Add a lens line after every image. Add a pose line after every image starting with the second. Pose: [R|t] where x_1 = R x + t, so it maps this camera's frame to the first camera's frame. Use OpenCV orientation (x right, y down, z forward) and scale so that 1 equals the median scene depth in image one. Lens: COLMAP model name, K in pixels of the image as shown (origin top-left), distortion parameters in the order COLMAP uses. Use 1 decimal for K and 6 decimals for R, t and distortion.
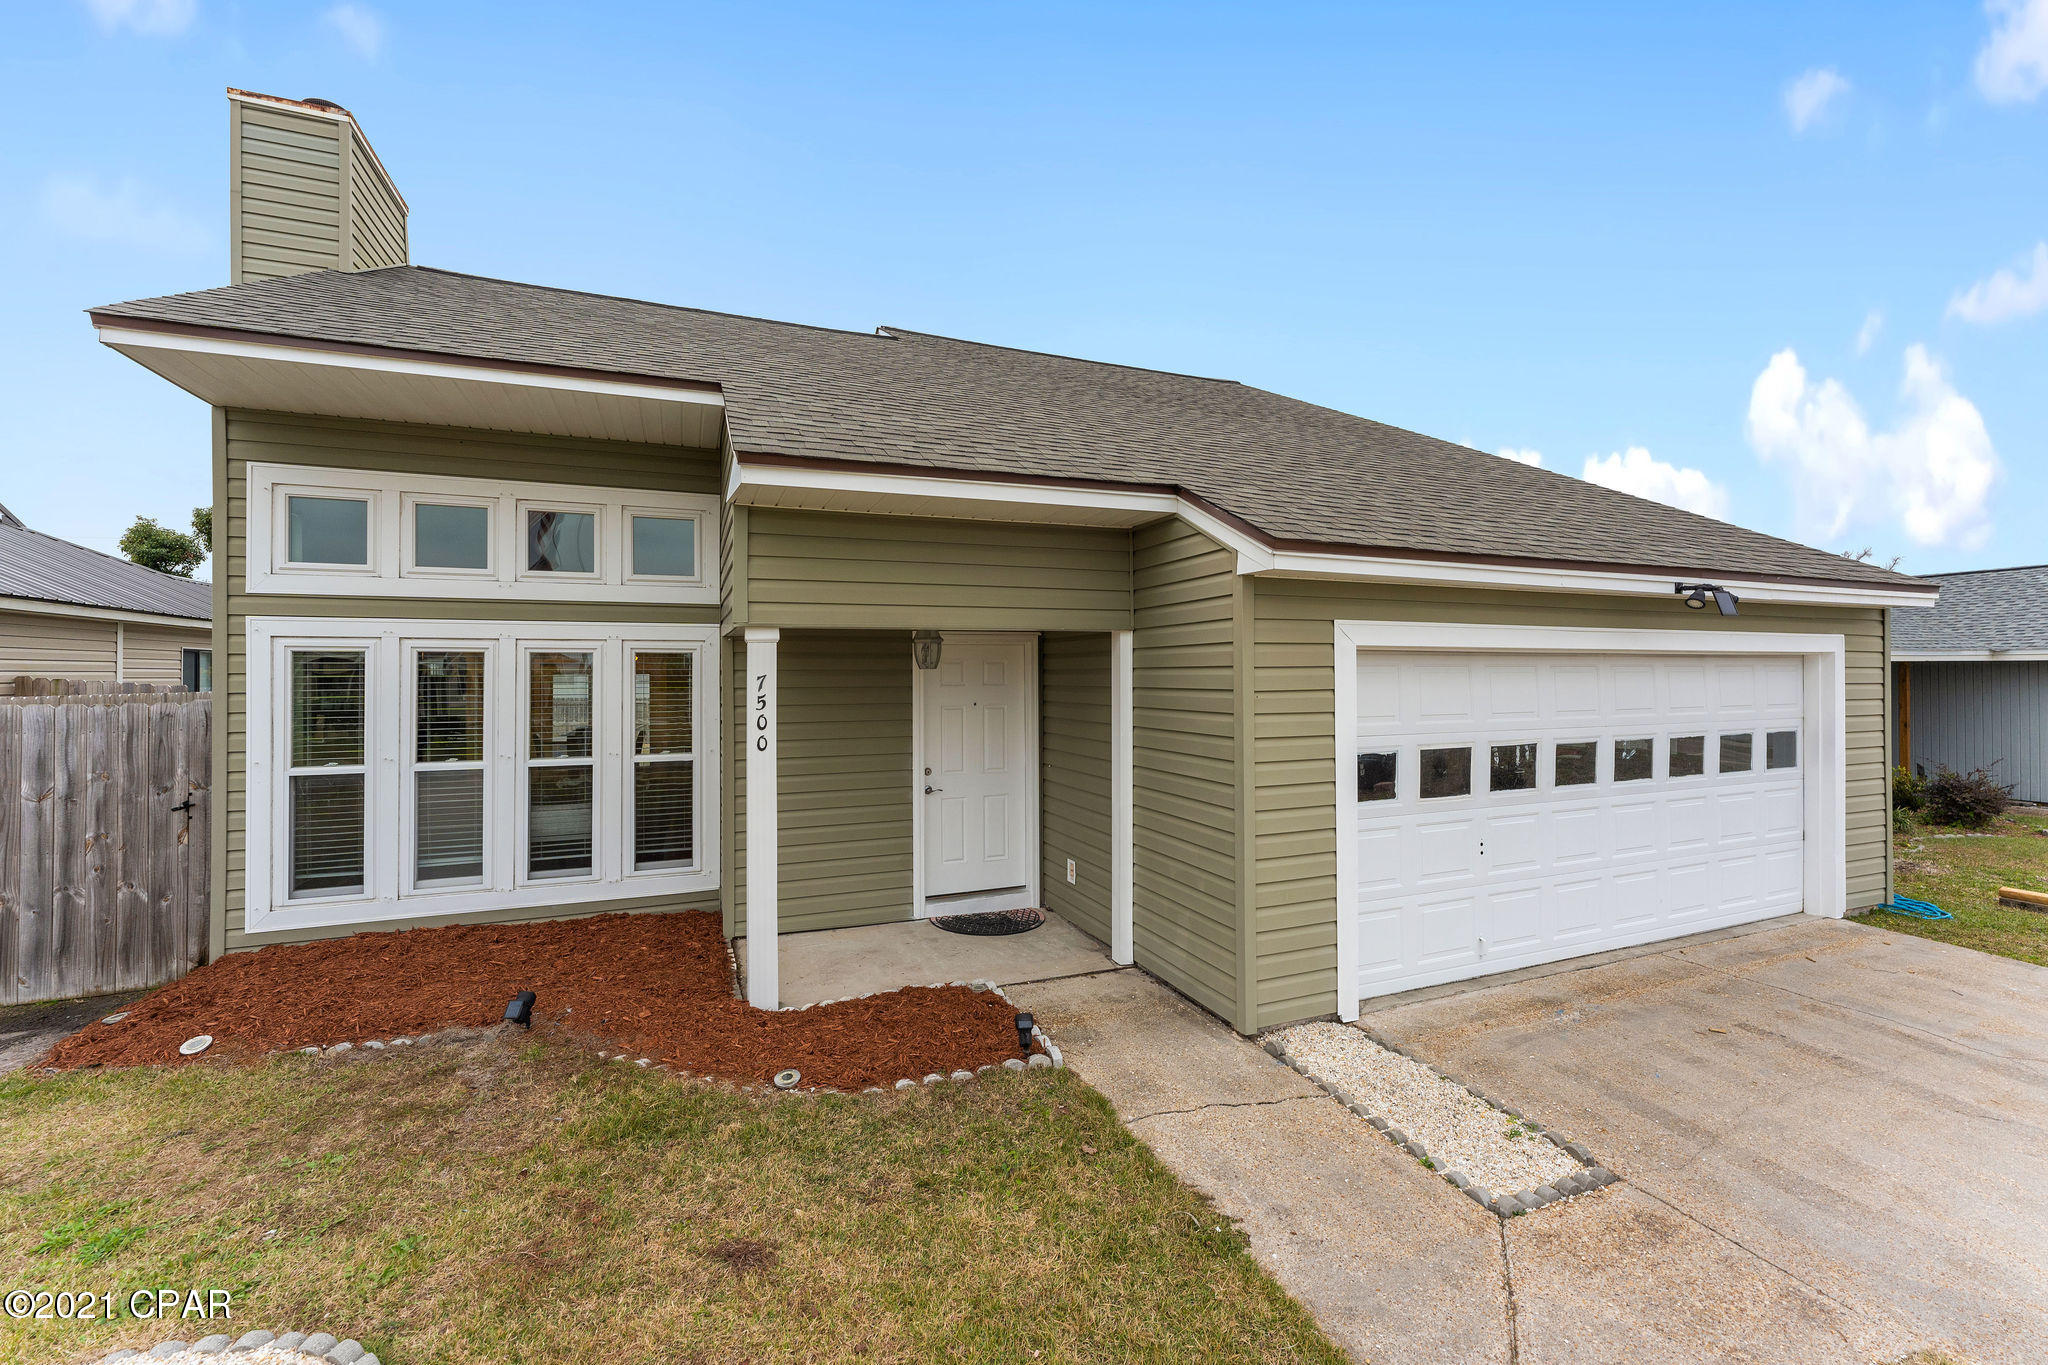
lens RADIAL K [[835.9, 0, 1024.0], [0, 835.9, 682.5], [0, 0, 1]] dist [0.001185, -0.000028]
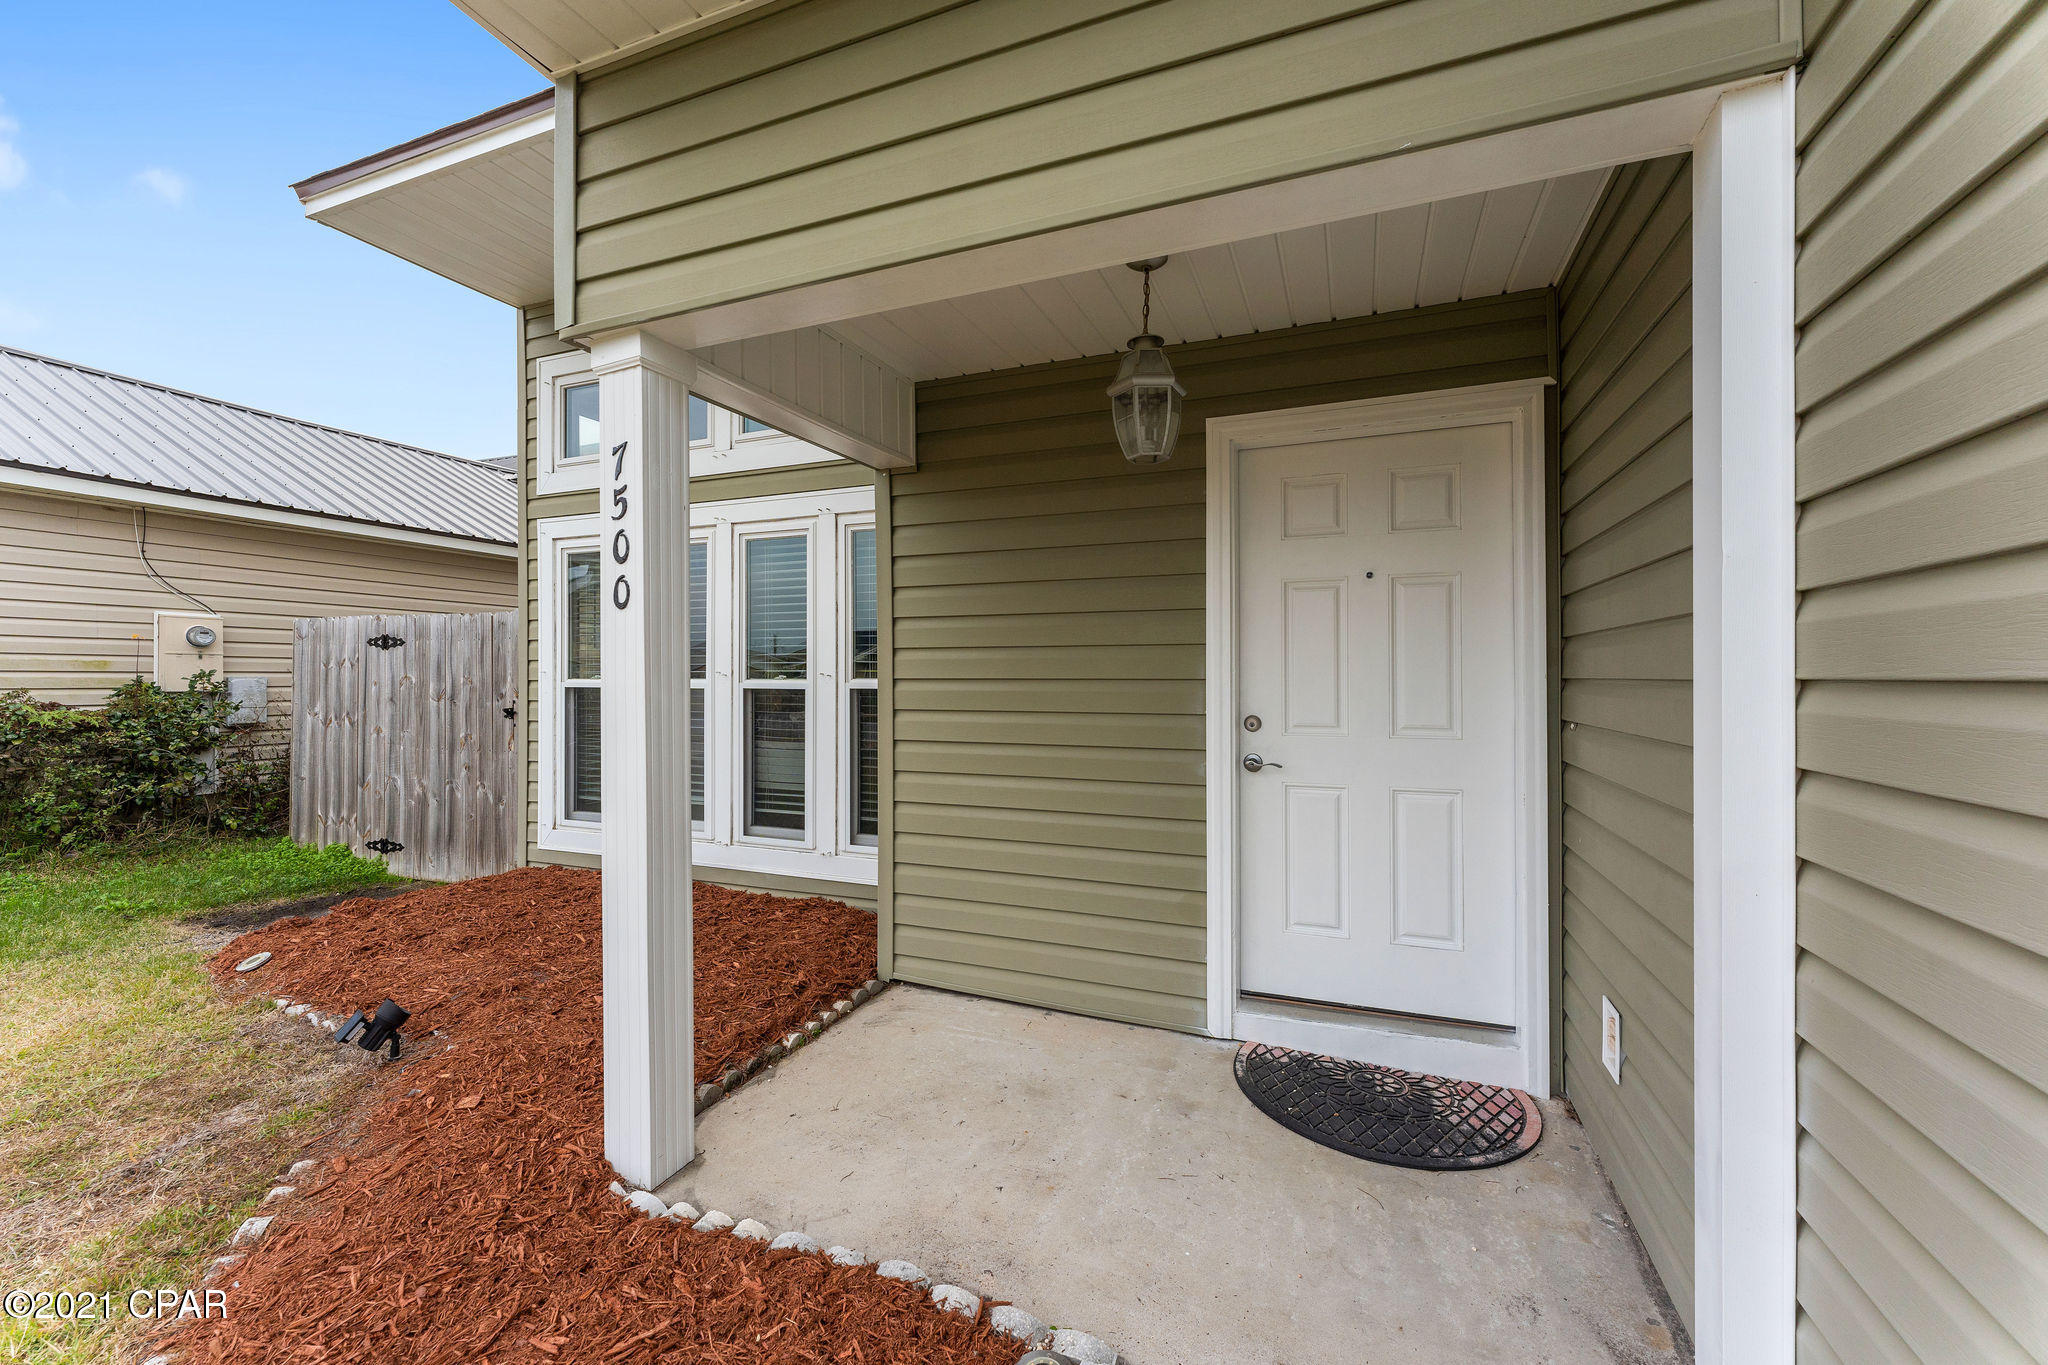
lens RADIAL K [[821.9, 0, 1023.9], [0, 821.9, 675.5], [0, 0, 1]] dist [0.002768, -0.000216]
pose [[0.720133, 0.002194, -0.693833, 0.127160], [-0.008118, 0.999953, -0.005264, 0.095638], [0.693789, 0.009423, 0.720117, 0.667726]]
